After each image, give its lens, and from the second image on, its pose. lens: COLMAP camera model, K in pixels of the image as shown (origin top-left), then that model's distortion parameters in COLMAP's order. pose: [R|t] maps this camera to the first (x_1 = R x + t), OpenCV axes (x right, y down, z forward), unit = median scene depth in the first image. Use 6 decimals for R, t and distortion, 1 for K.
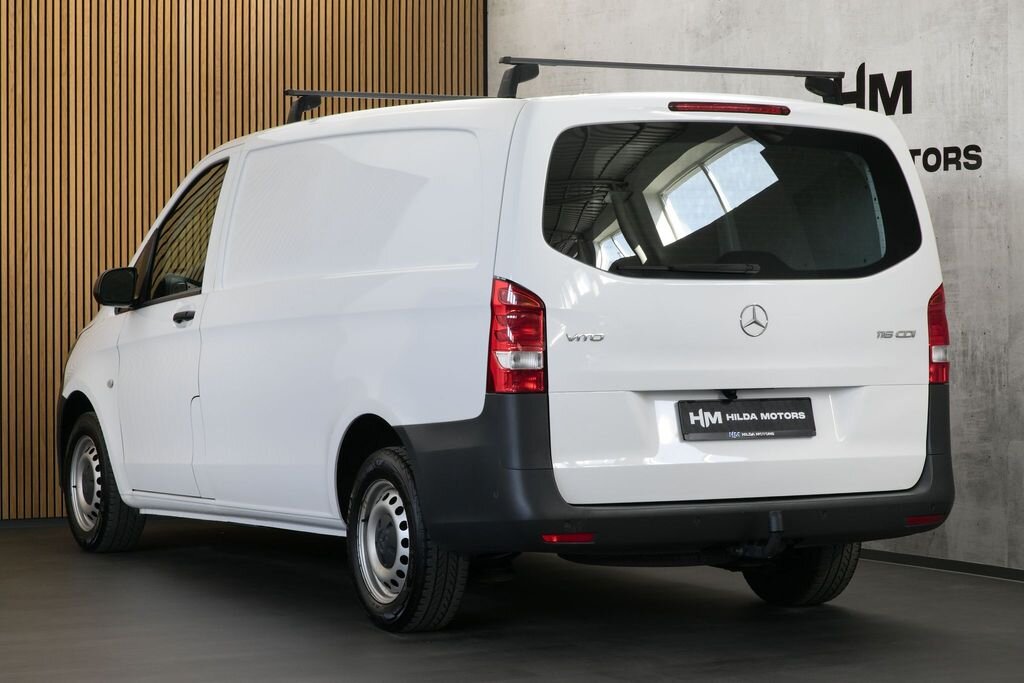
lens RADIAL K [[2759.3, 0, 513.0], [0, 2759.3, 340.0], [0, 0, 1]] dist [0.123766, 0.000000]
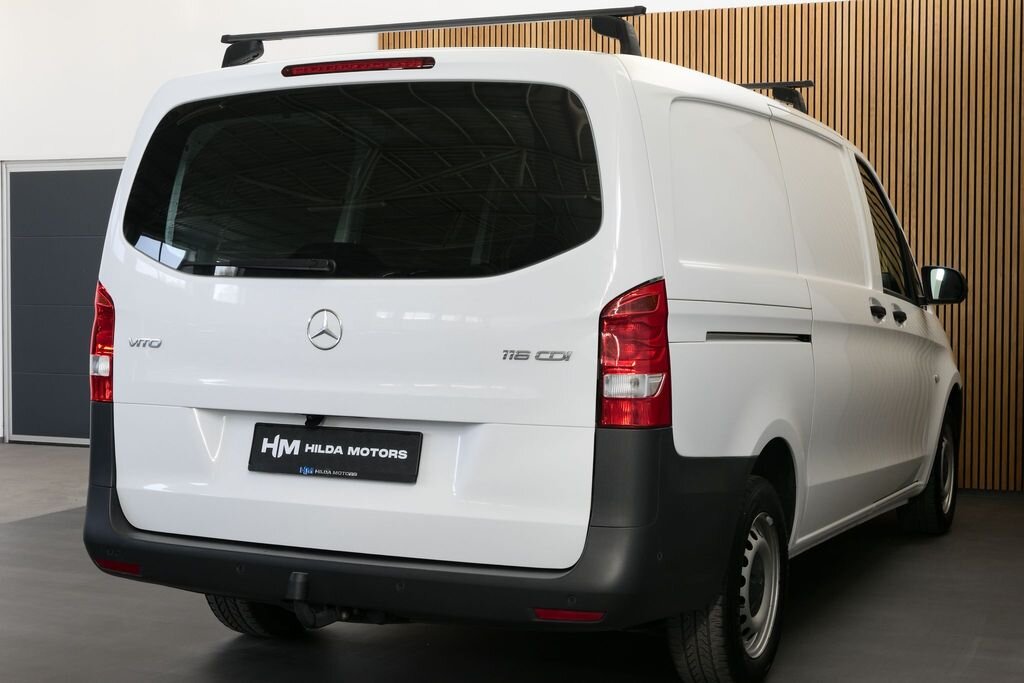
lens RADIAL K [[1586.4, 0, 512.8], [0, 1586.4, 339.1], [0, 0, 1]] dist [-0.068831, 0.000000]
pose [[0.585961, 0.038172, -0.809439, 0.484948], [-0.023772, 0.999270, 0.029915, -0.019221], [0.809990, 0.001713, 0.586441, 0.770102]]
